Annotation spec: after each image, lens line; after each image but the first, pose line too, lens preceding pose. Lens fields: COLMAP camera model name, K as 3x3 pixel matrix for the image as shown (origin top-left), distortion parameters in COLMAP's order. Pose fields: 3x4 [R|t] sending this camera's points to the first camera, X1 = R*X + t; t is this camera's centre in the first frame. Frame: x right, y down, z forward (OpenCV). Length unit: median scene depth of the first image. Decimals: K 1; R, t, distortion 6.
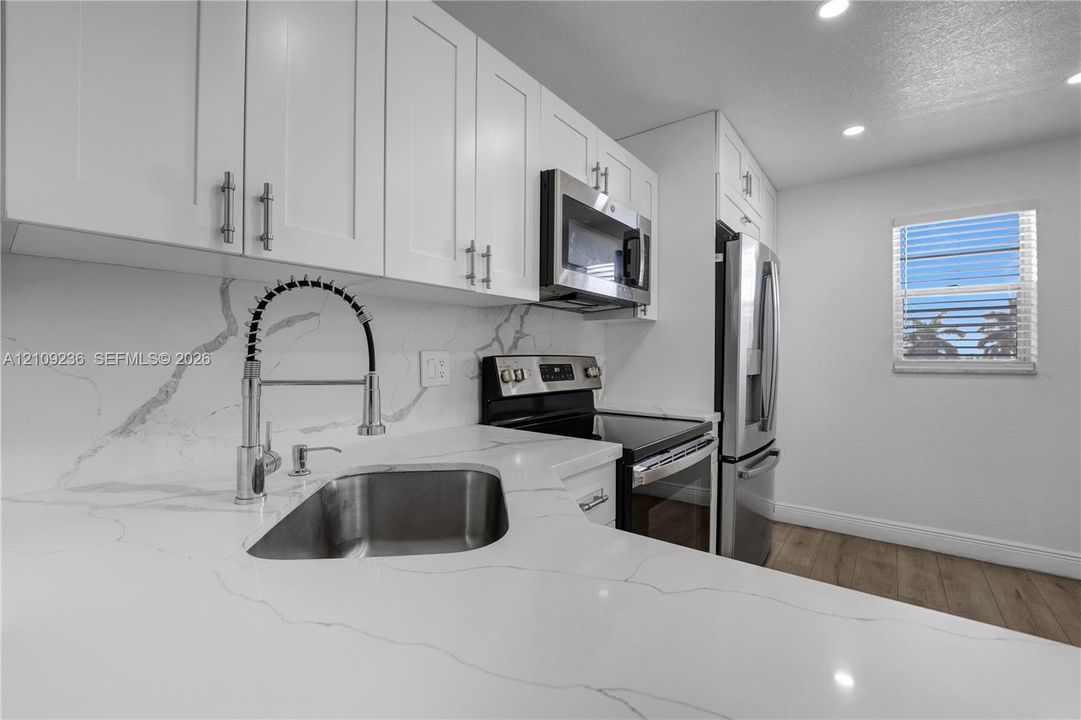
lens RADIAL K [[462.2, 0, 540.1], [0, 462.2, 361.8], [0, 0, 1]] dist [-0.023989, 0.004201]
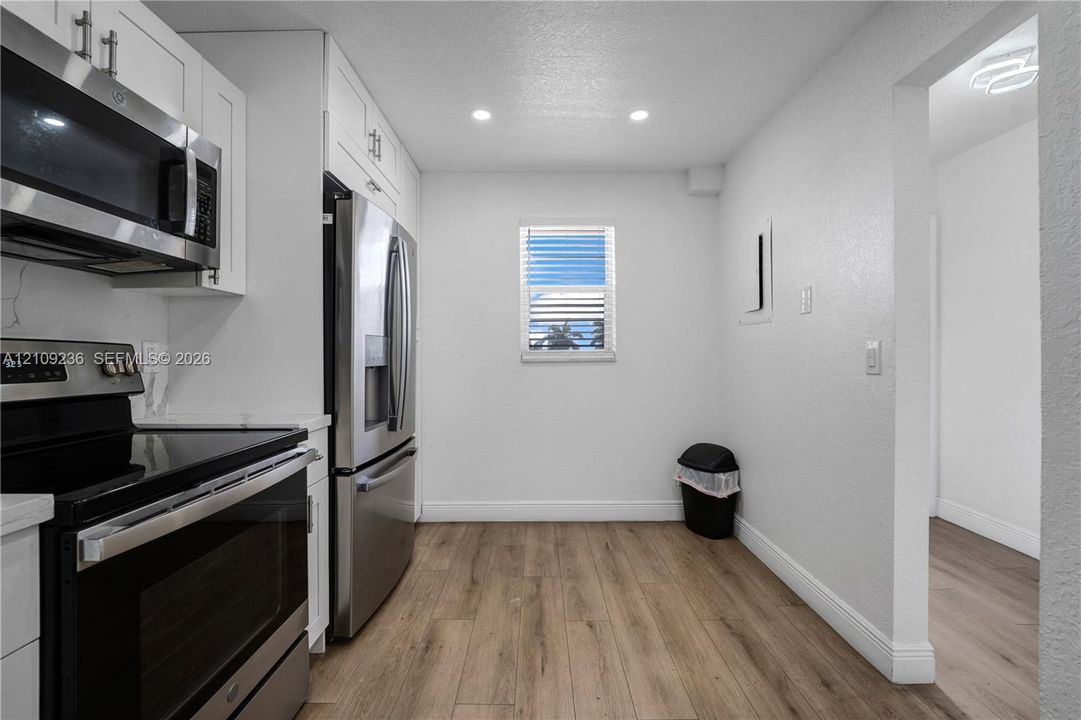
lens RADIAL K [[471.6, 0, 540.3], [0, 471.6, 364.0], [0, 0, 1]] dist [0.000042, -0.000039]
pose [[0.788484, -0.019160, 0.614757, 0.173184], [0.013138, 0.999811, 0.014311, 0.016200], [-0.614916, -0.003207, 0.788586, 0.134392]]
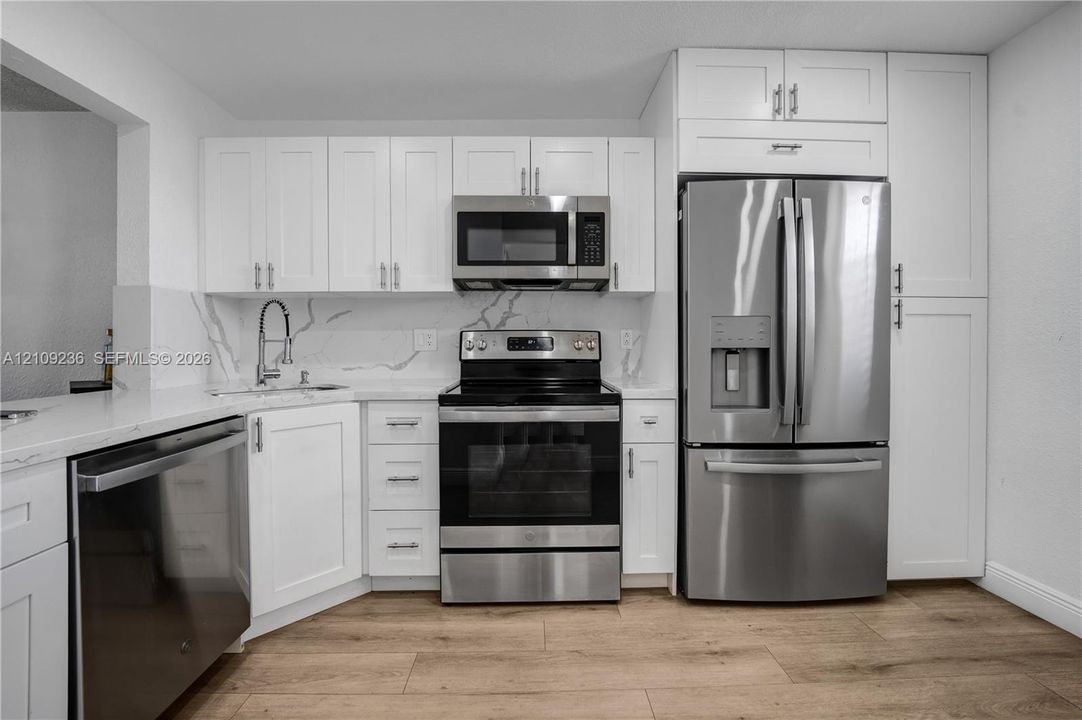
lens RADIAL K [[457.2, 0, 541.7], [0, 457.2, 356.3], [0, 0, 1]] dist [-0.020948, -0.000328]
pose [[0.631705, 0.012372, -0.775110, 0.901154], [-0.002427, 0.999899, 0.013981, 0.035011], [0.775205, -0.006951, 0.631671, 0.233538]]
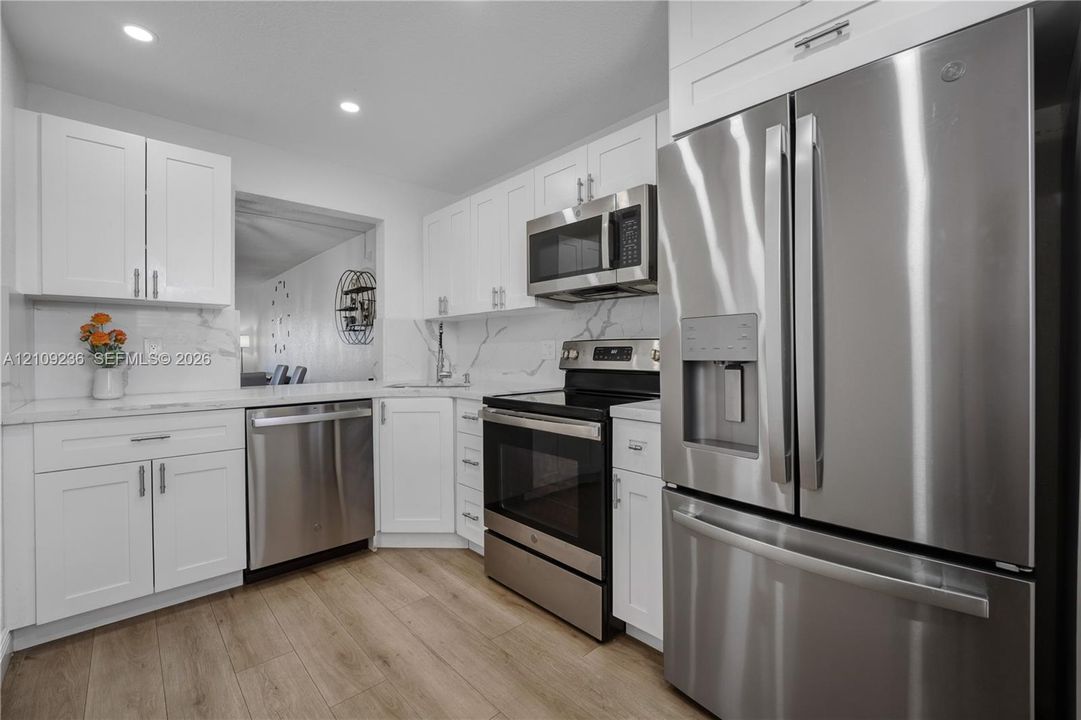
lens RADIAL K [[458.8, 0, 537.9], [0, 458.8, 362.2], [0, 0, 1]] dist [-0.012050, -0.000088]
pose [[-0.156404, 0.013186, -0.987605, 1.108097], [-0.008930, 0.999851, 0.014764, 0.026375], [0.987653, 0.011128, -0.156263, 0.901306]]
